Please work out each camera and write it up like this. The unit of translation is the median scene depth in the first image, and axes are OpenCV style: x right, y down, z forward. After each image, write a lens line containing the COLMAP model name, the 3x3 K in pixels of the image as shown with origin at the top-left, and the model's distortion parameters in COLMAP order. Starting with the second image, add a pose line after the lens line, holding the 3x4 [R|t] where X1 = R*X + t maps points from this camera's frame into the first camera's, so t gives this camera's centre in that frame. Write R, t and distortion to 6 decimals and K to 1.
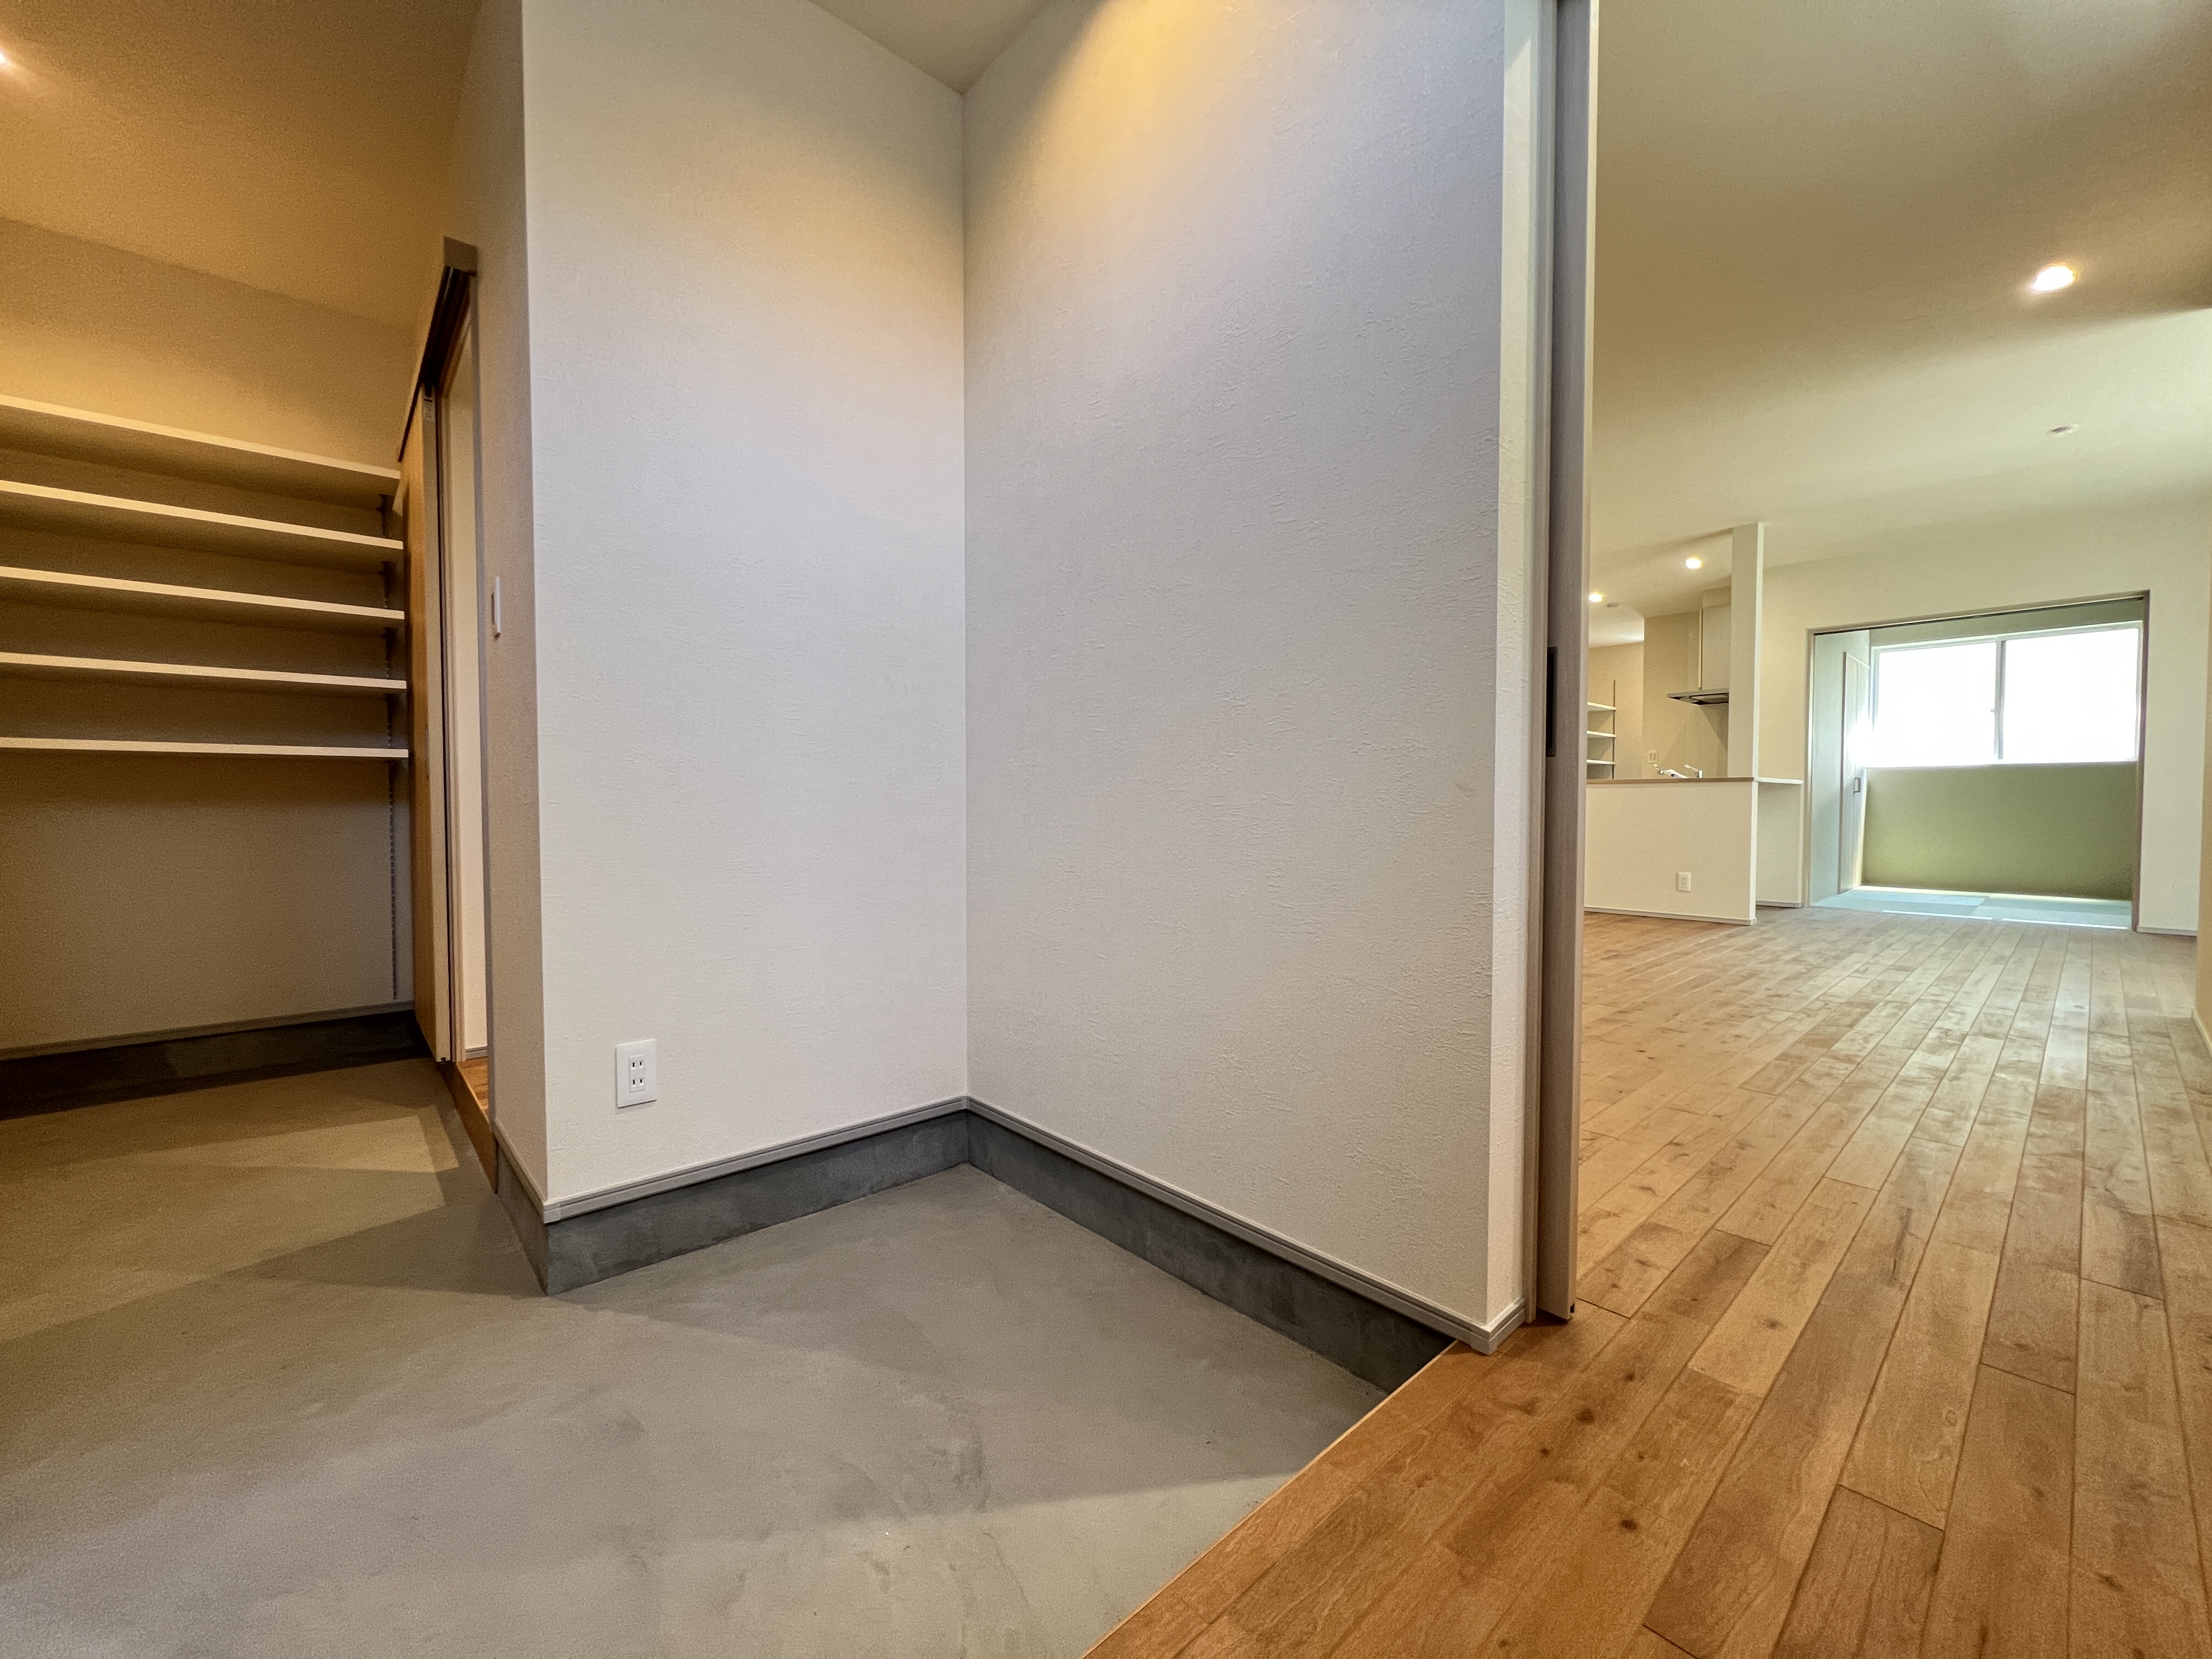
lens RADIAL K [[886.4, 0, 1109.1], [0, 886.4, 826.9], [0, 0, 1]] dist [-0.000222, 0.000625]
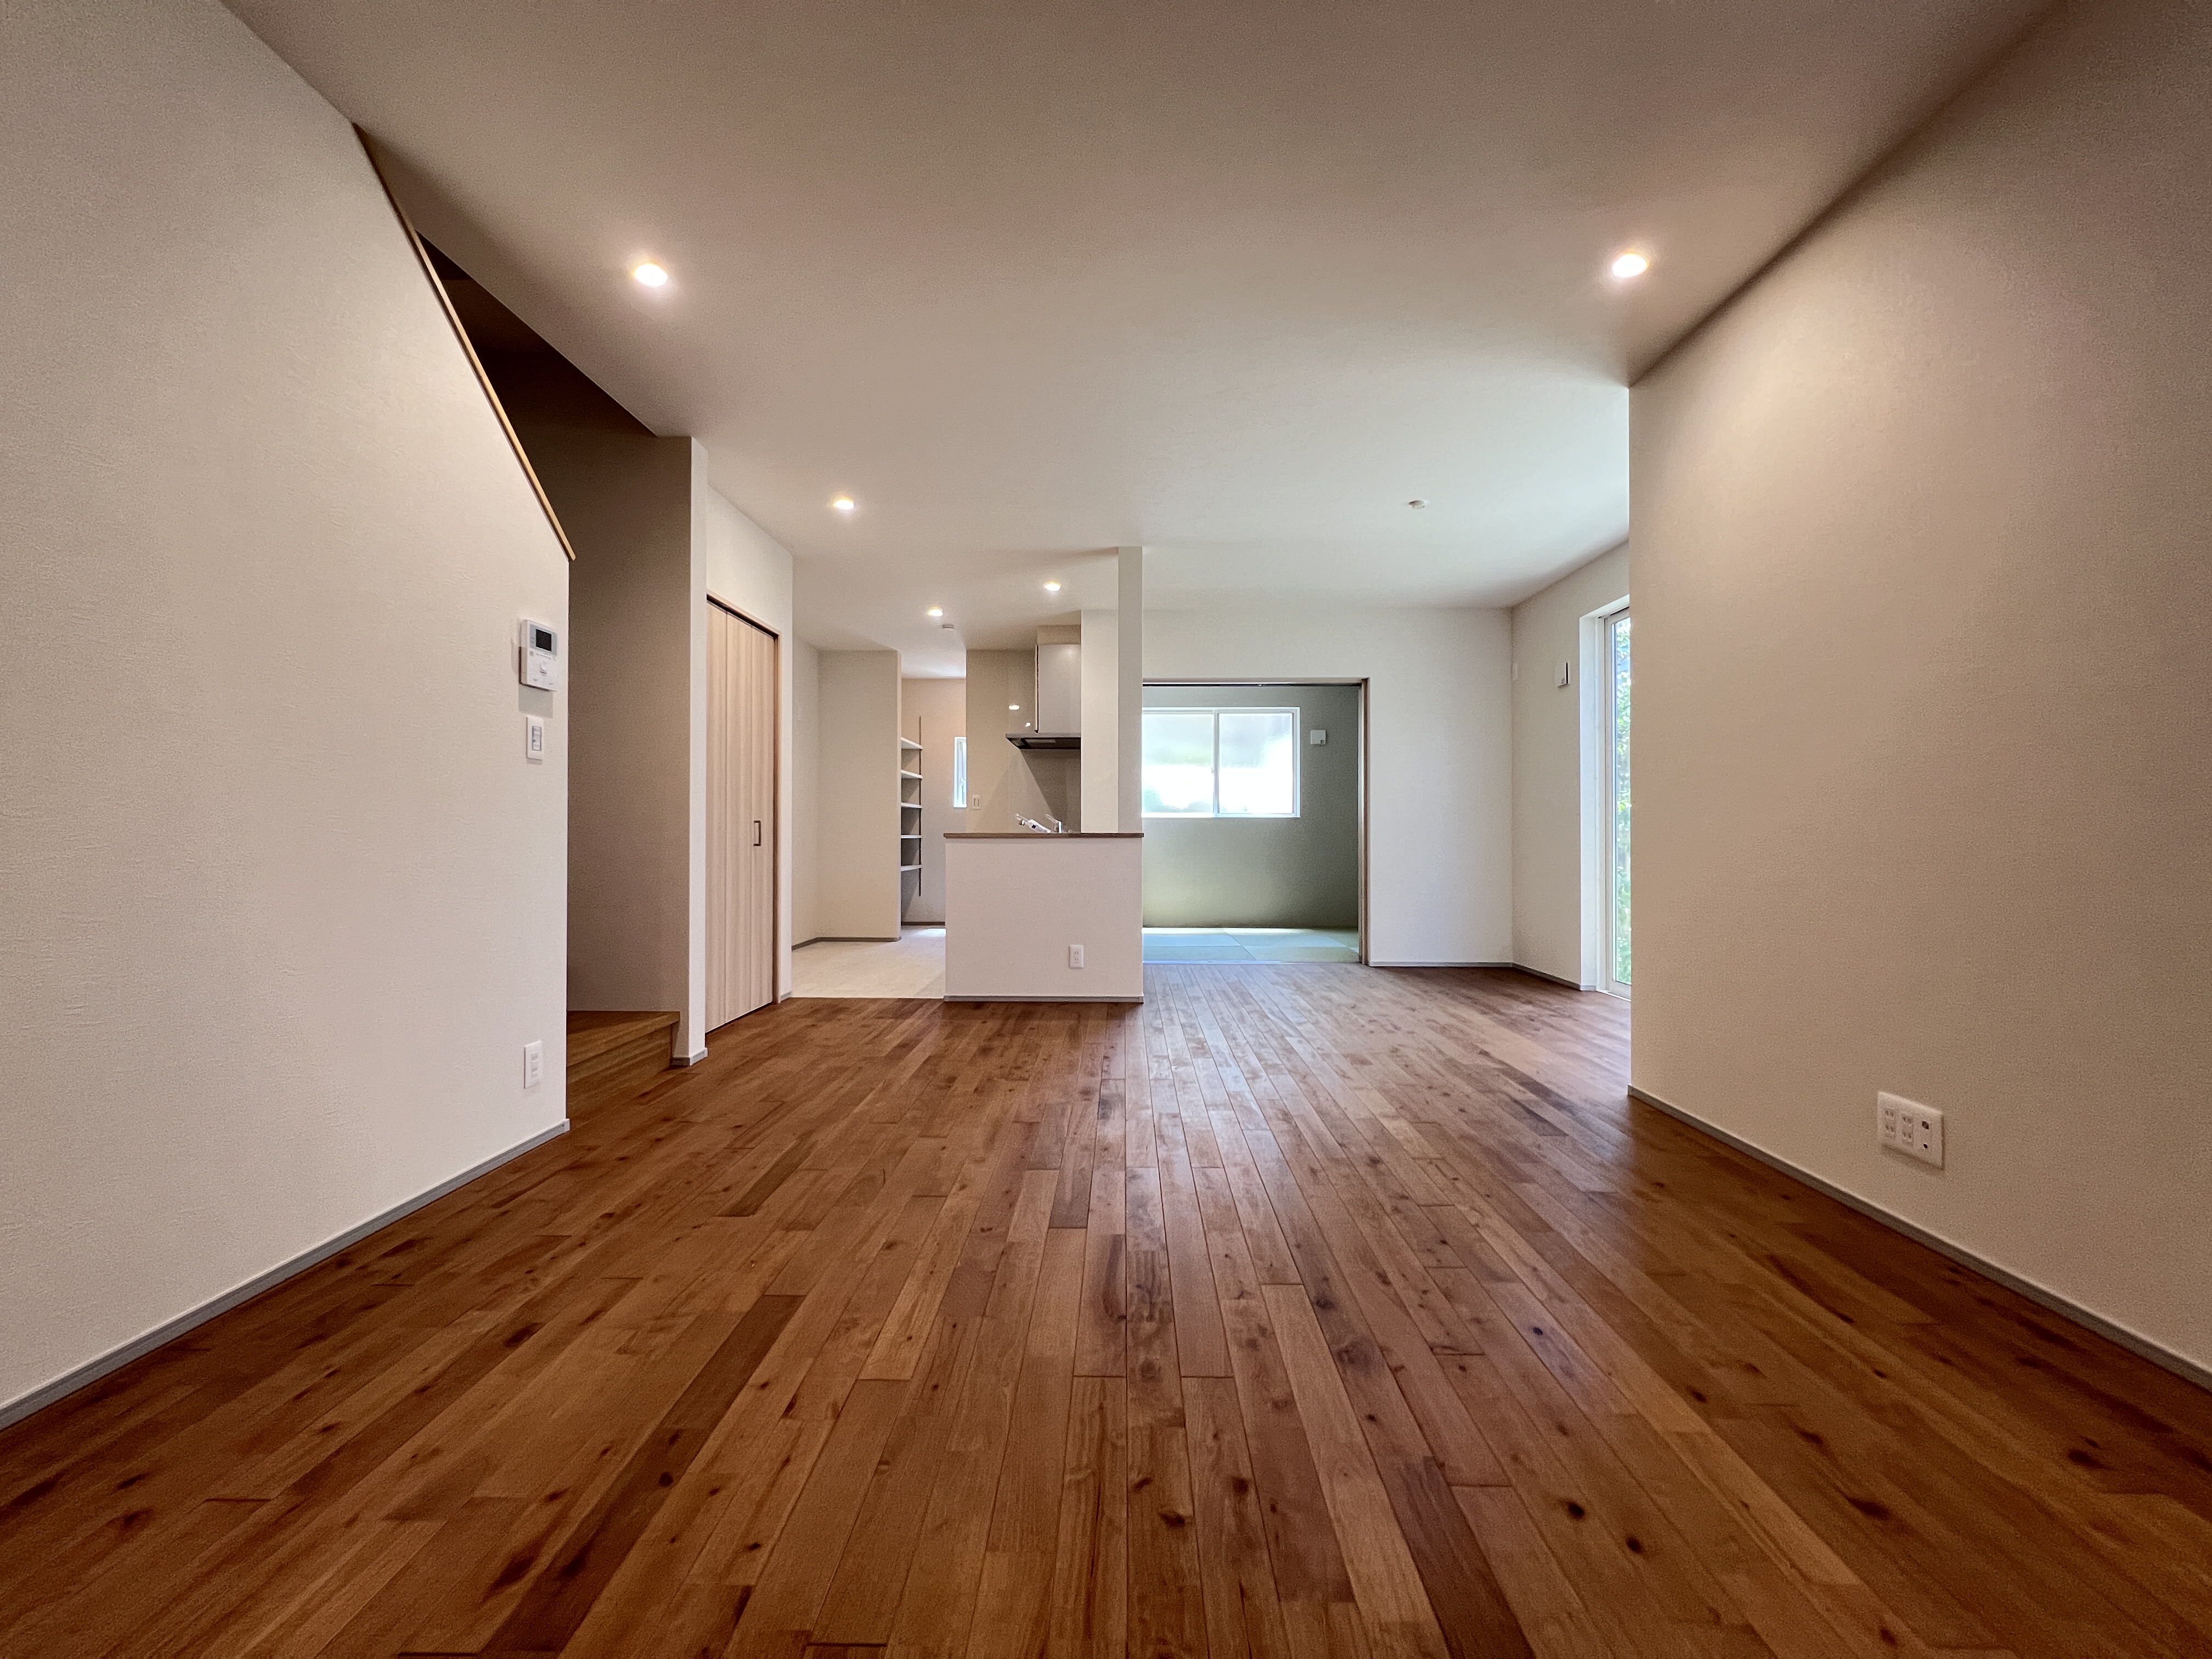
lens RADIAL K [[886.4, 0, 1109.1], [0, 886.4, 826.9], [0, 0, 1]] dist [-0.000222, 0.000625]
pose [[0.683460, 0.006896, 0.729956, 0.046900], [0.019818, 0.999412, -0.027997, -0.028871], [-0.729719, 0.033601, 0.682921, 0.321911]]
